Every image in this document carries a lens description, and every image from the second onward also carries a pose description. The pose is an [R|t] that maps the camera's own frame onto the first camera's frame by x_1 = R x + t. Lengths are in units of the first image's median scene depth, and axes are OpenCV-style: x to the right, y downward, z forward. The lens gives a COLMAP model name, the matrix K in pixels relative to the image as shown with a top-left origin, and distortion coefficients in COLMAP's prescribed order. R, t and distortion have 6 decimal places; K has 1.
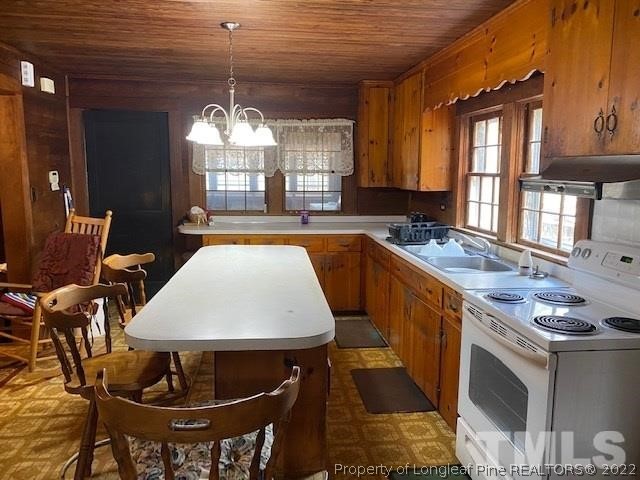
lens RADIAL K [[480.5, 0, 320.1], [0, 480.5, 238.9], [0, 0, 1]] dist [0.001782, -0.005630]
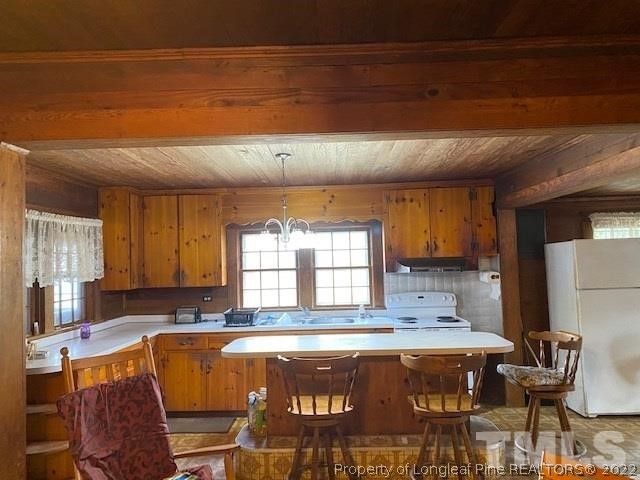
lens RADIAL K [[480.5, 0, 320.3], [0, 480.5, 239.2], [0, 0, 1]] dist [0.001782, -0.005630]
pose [[0.126680, 0.034596, 0.991340, -0.951563], [0.169720, 0.983899, -0.056025, -0.098568], [-0.977316, 0.175348, 0.118768, 0.544558]]
